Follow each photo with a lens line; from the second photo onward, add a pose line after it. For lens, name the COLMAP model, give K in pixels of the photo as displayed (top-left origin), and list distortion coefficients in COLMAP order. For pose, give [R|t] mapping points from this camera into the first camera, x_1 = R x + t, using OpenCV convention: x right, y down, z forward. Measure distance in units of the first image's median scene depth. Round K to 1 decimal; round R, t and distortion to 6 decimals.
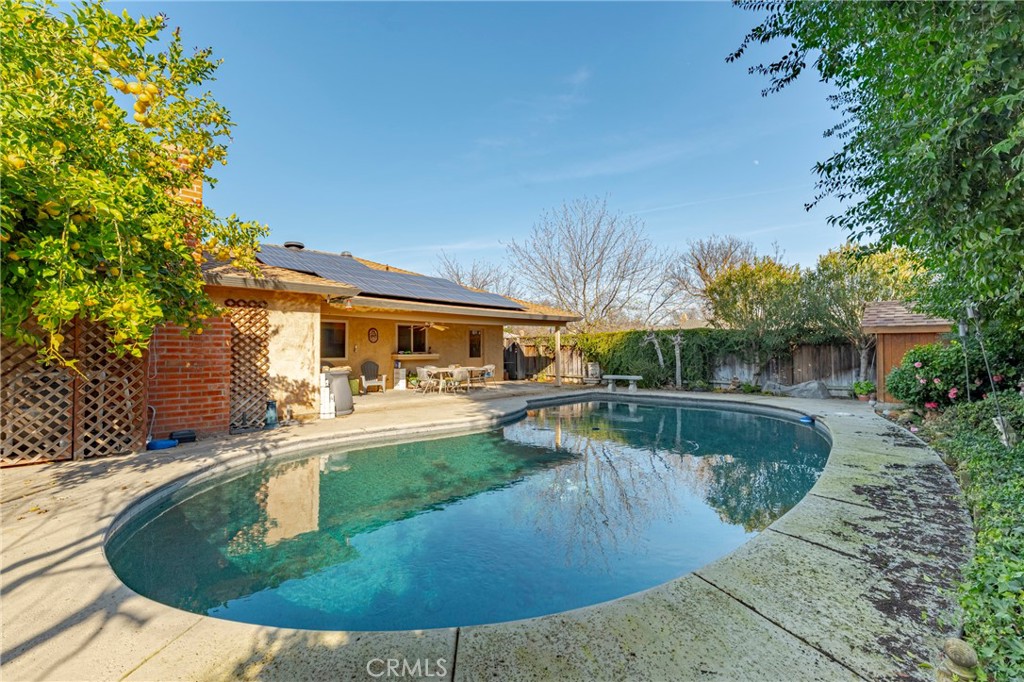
lens RADIAL K [[441.2, 0, 512.7], [0, 441.2, 343.5], [0, 0, 1]] dist [-0.000029, 0.000012]
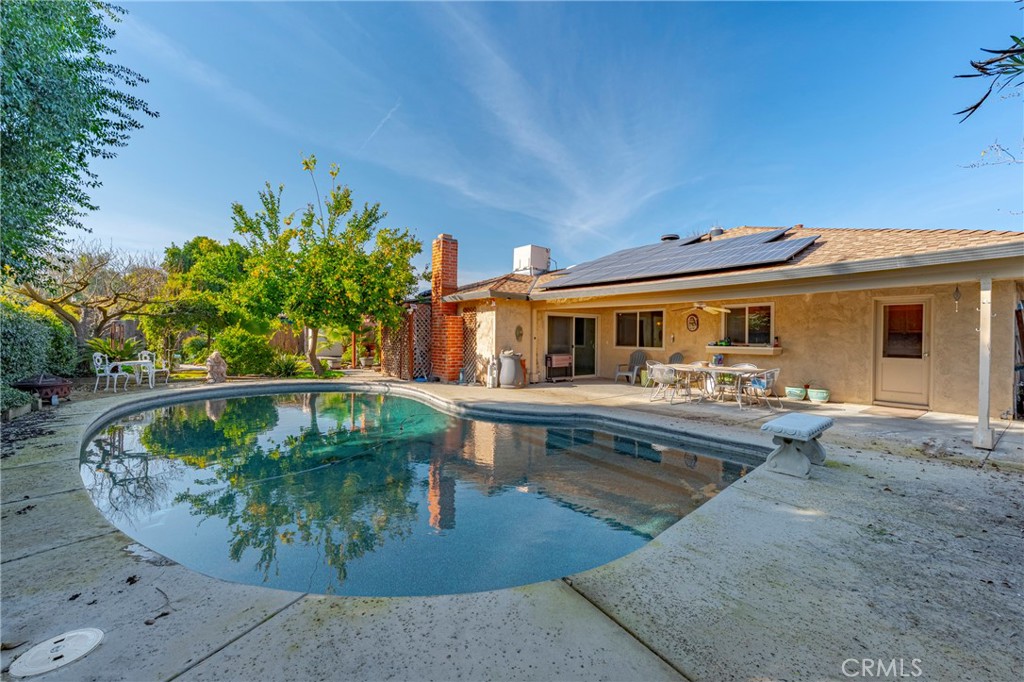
lens RADIAL K [[441.2, 0, 512.9], [0, 441.2, 340.3], [0, 0, 1]] dist [-0.000029, 0.000012]
pose [[-0.157645, 0.006924, -0.987472, 0.960427], [0.003247, 0.999974, 0.006493, 0.014675], [0.987491, -0.002183, -0.157663, 1.325851]]
